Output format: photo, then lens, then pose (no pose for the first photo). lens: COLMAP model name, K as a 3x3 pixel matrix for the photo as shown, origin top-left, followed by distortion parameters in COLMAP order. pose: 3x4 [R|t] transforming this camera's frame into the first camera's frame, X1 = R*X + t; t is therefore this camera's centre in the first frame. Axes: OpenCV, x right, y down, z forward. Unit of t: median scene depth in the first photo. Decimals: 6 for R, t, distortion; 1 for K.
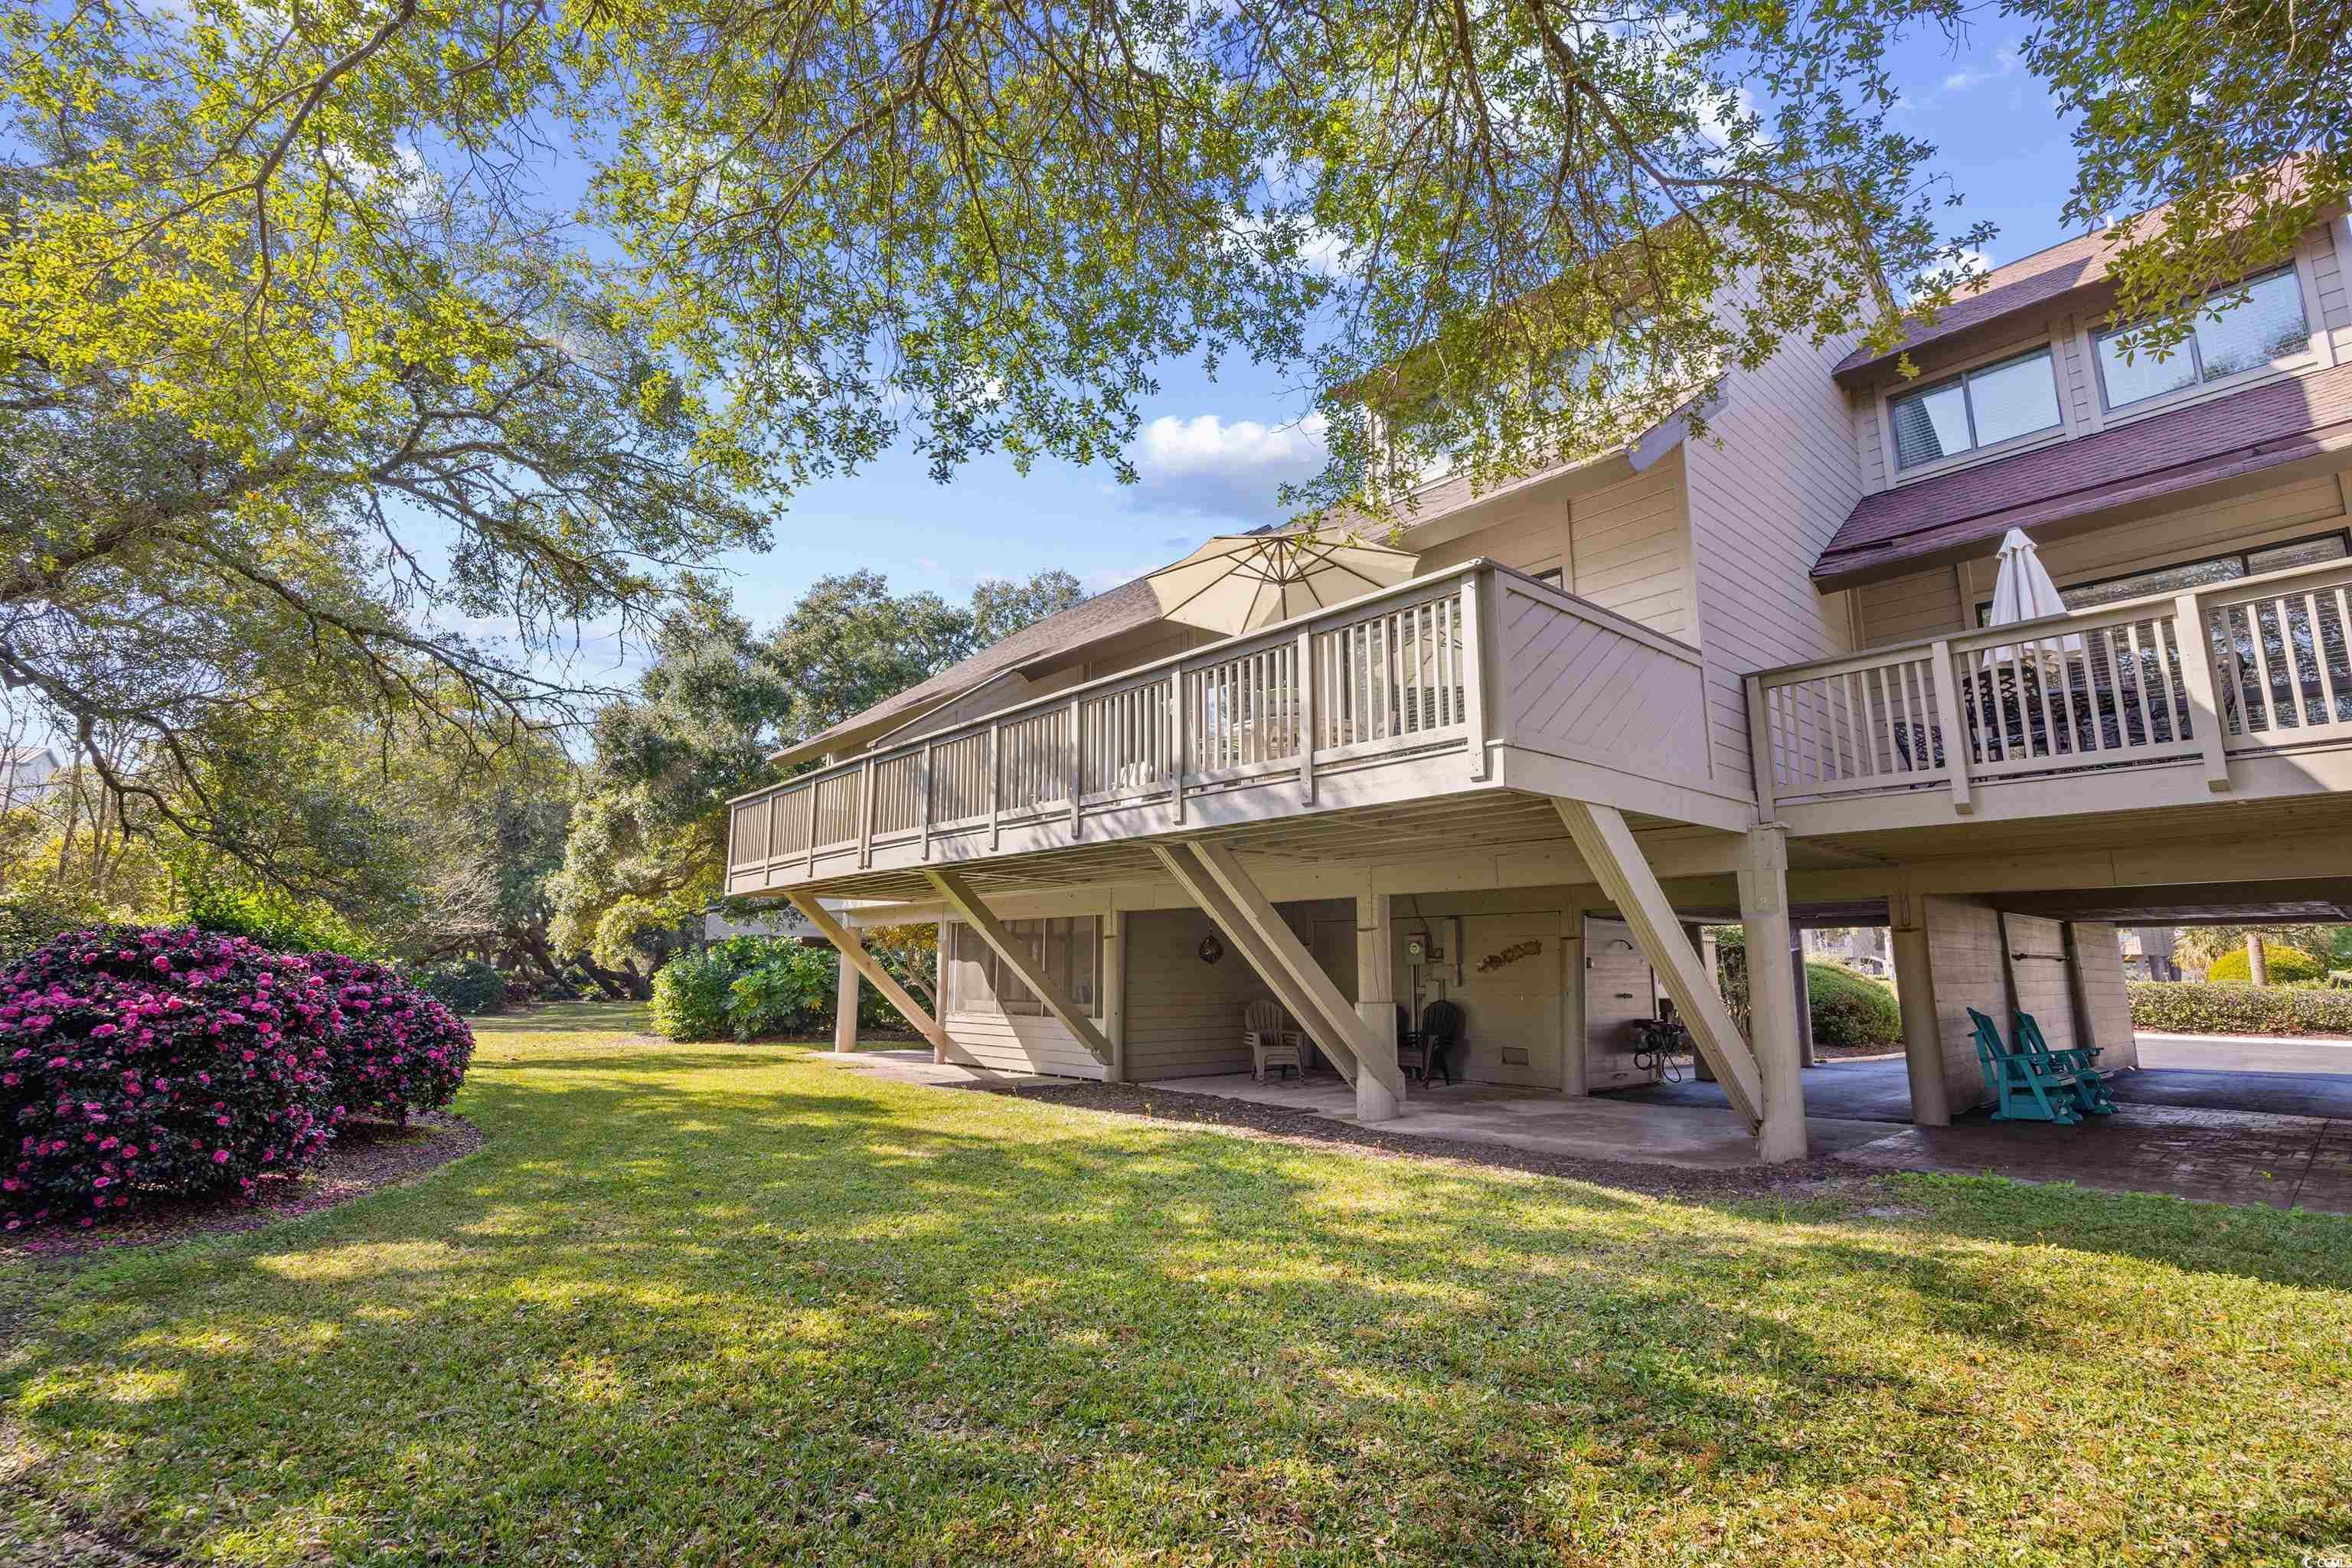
lens RADIAL K [[1099.2, 0, 1164.6], [0, 1099.2, 771.3], [0, 0, 1]] dist [-0.018633, 0.002712]
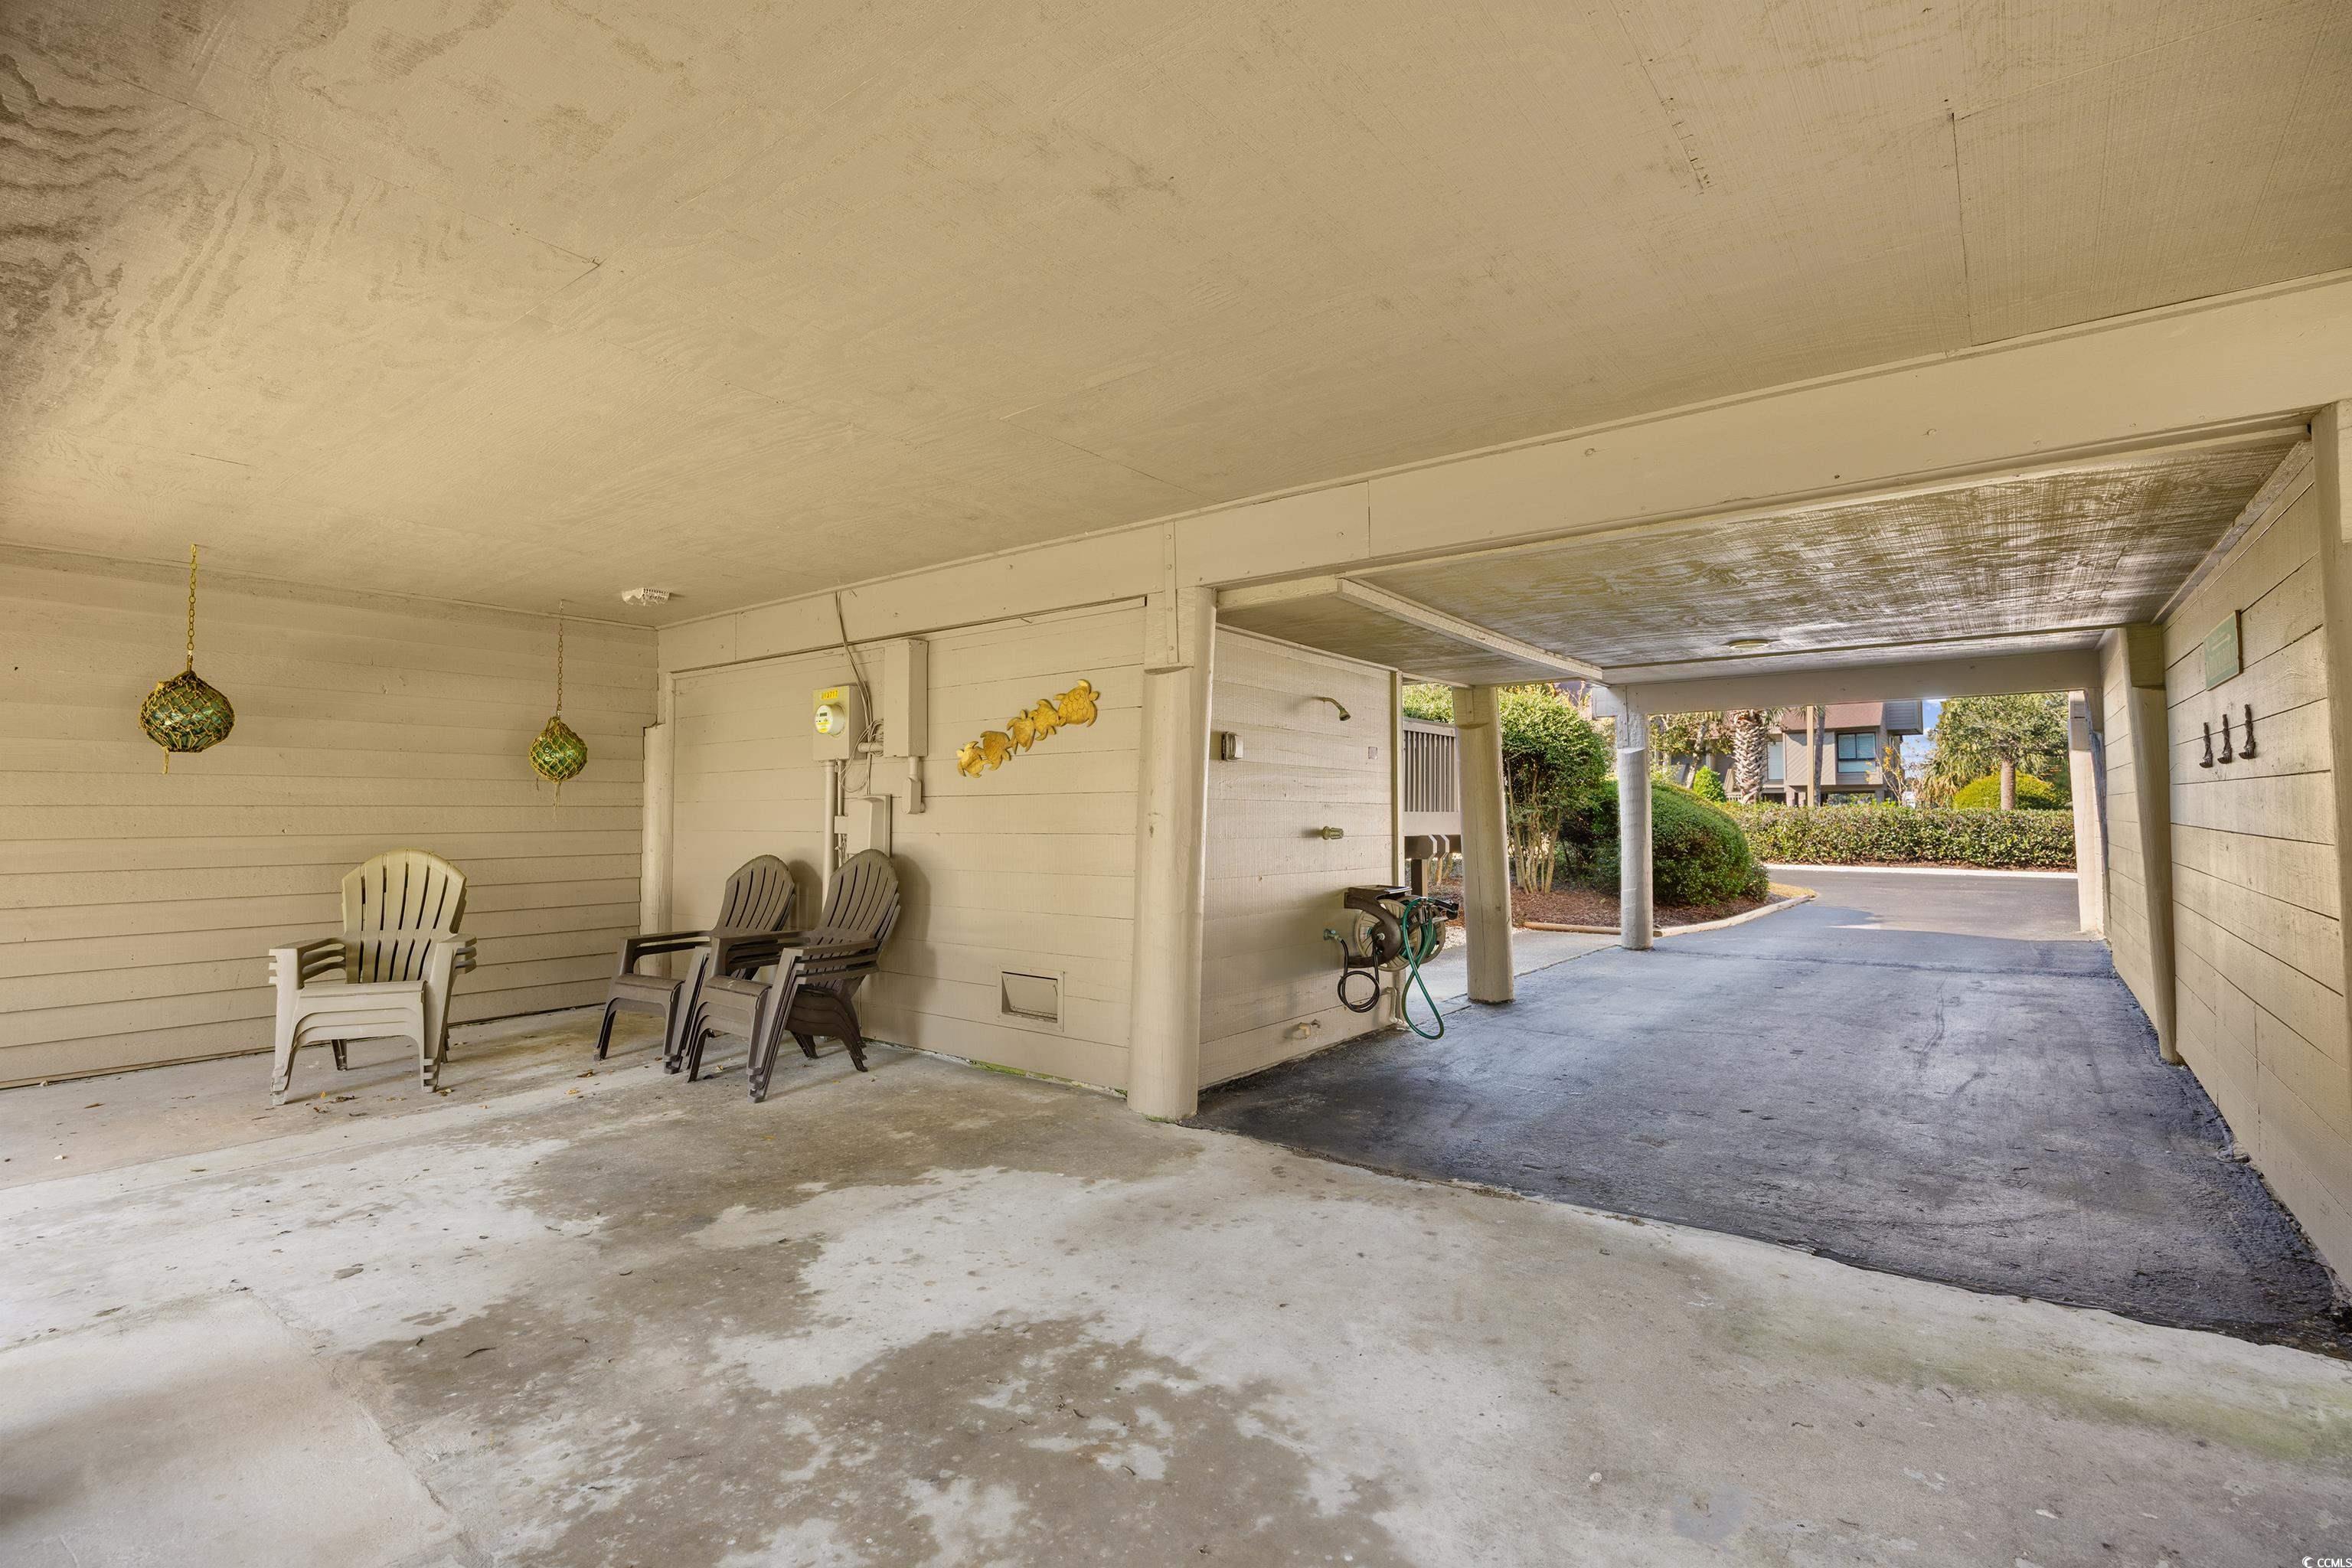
lens RADIAL K [[1099.2, 0, 1178.4], [0, 1099.2, 788.5], [0, 0, 1]] dist [-0.018633, 0.002712]
pose [[0.979123, -0.006027, 0.203181, 0.287841], [-0.026230, 0.987457, 0.155692, 0.128656], [-0.201571, -0.157771, 0.966684, 0.627955]]
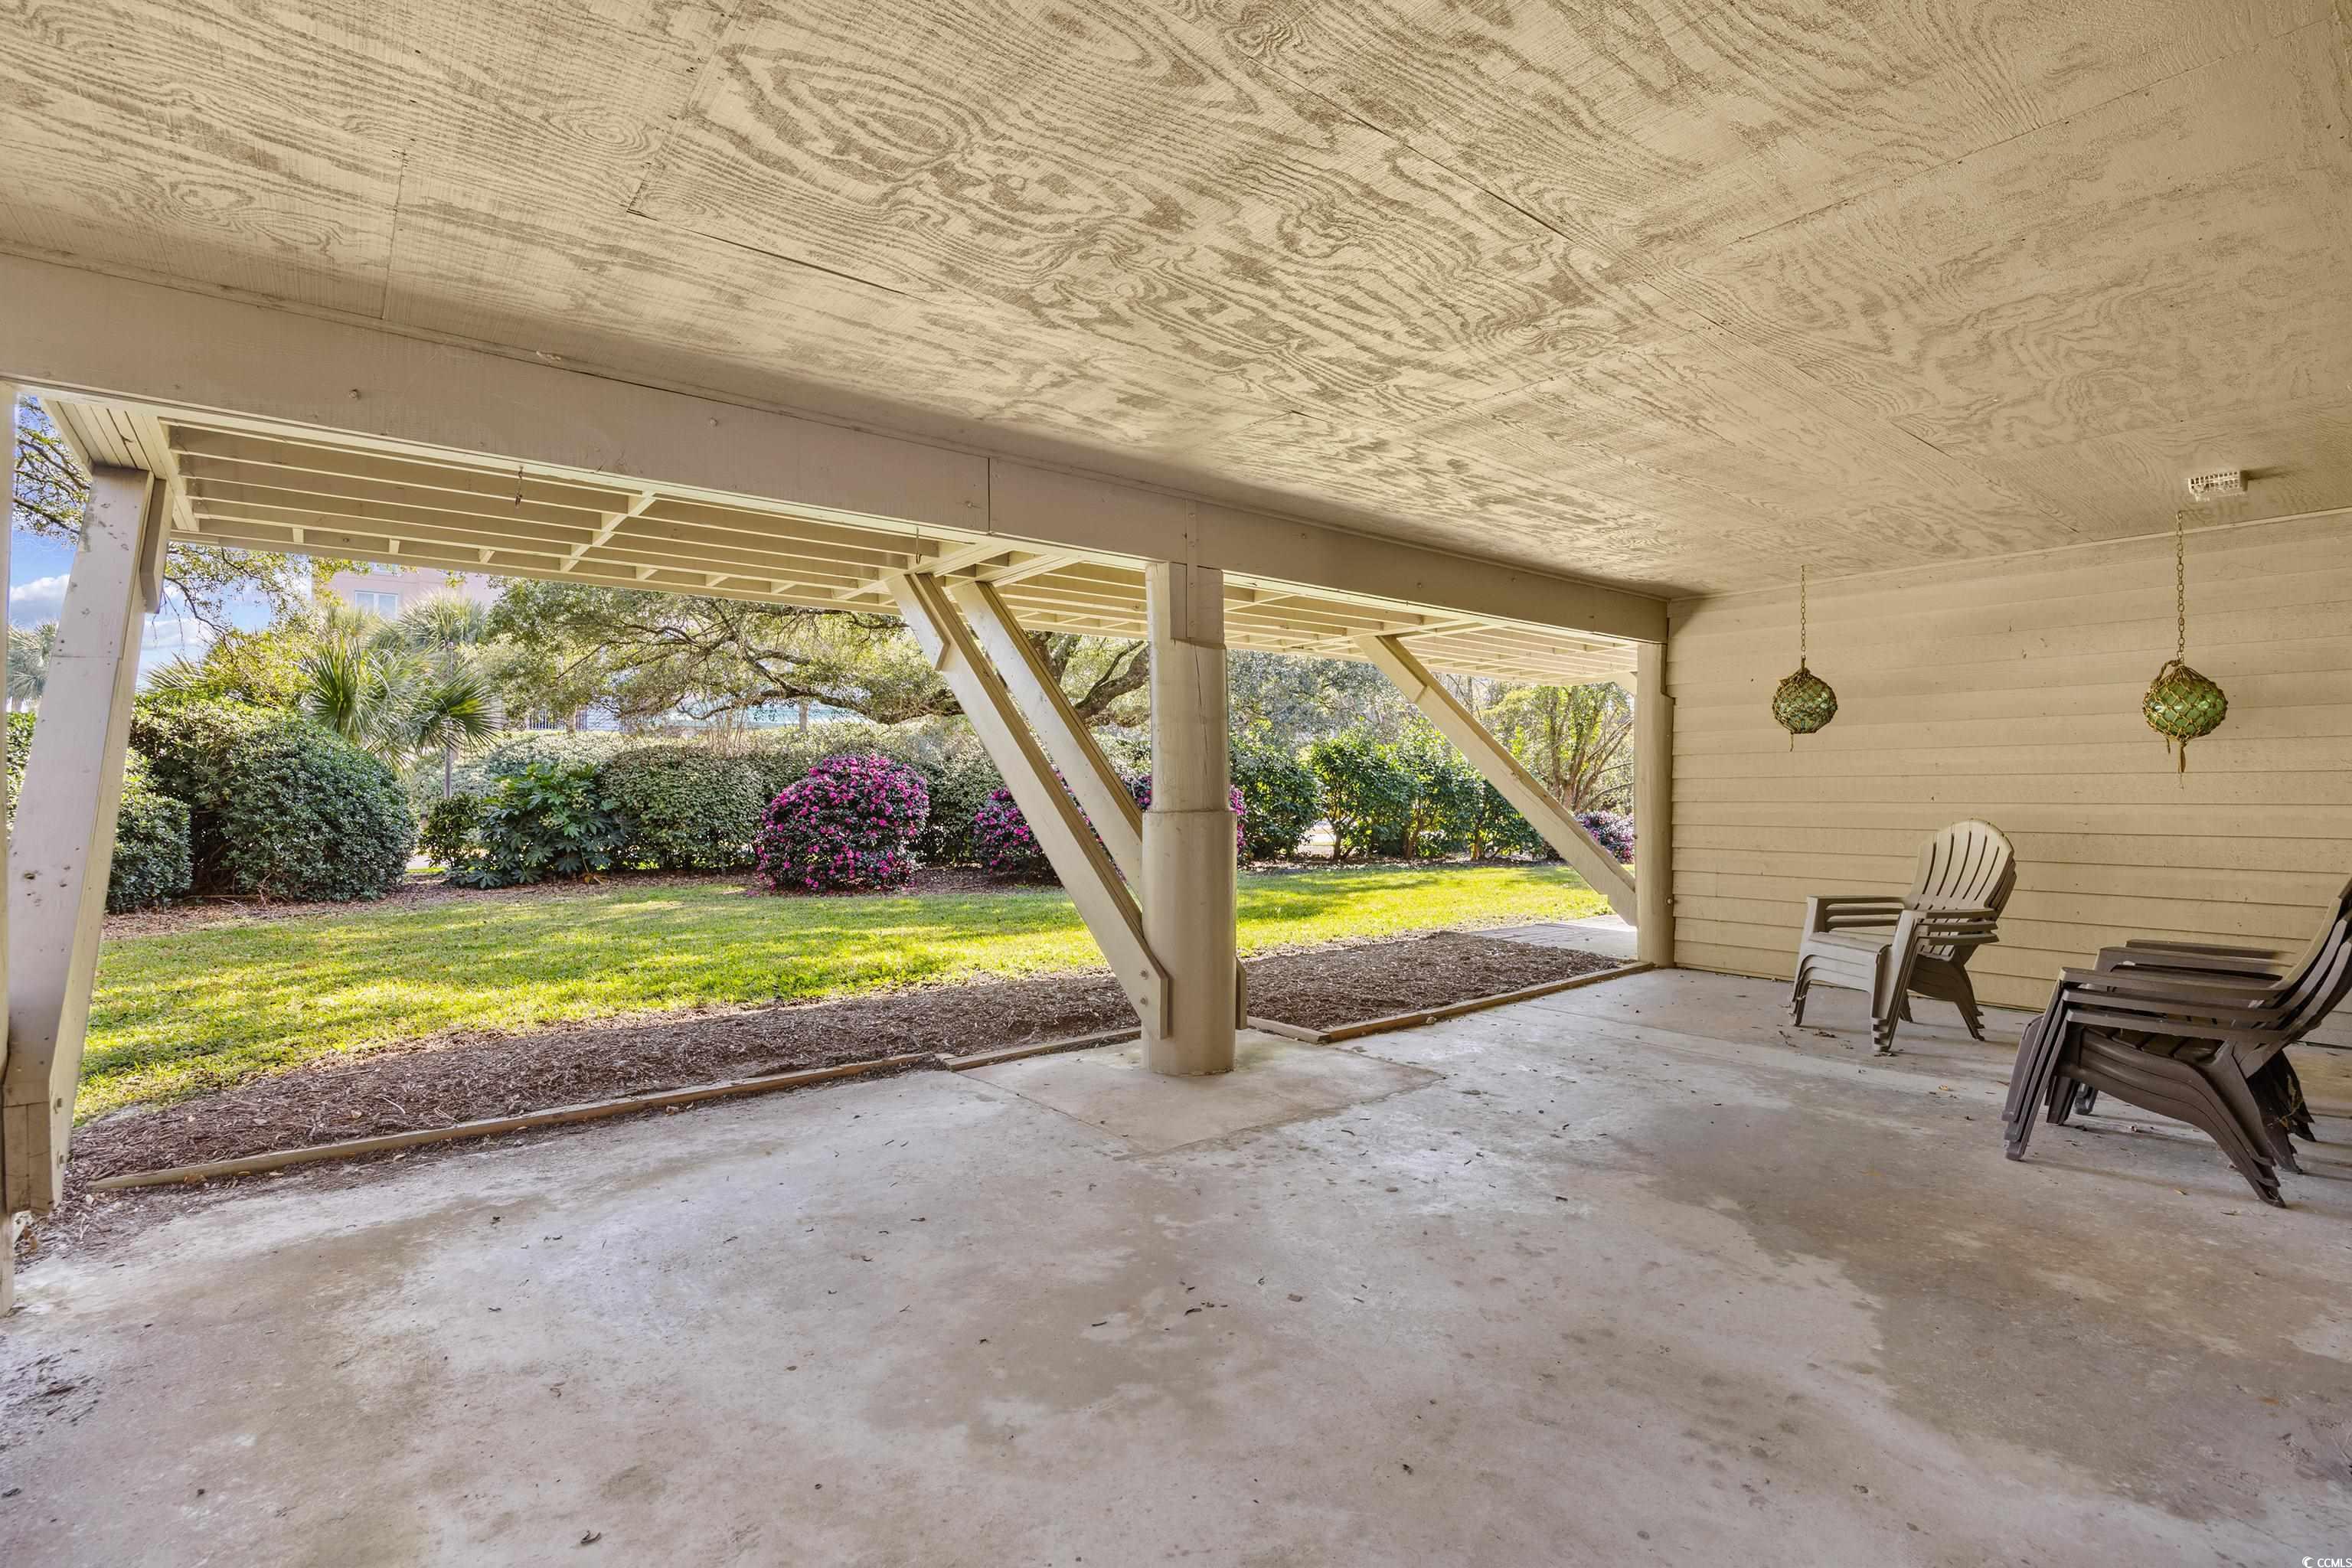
lens RADIAL K [[1099.2, 0, 1171.2], [0, 1099.2, 782.1], [0, 0, 1]] dist [-0.018633, 0.002712]
pose [[-0.061142, -0.013274, -0.998041, 0.549664], [0.182909, 0.982830, -0.024277, 0.171114], [0.981227, -0.184035, -0.057664, 0.844146]]
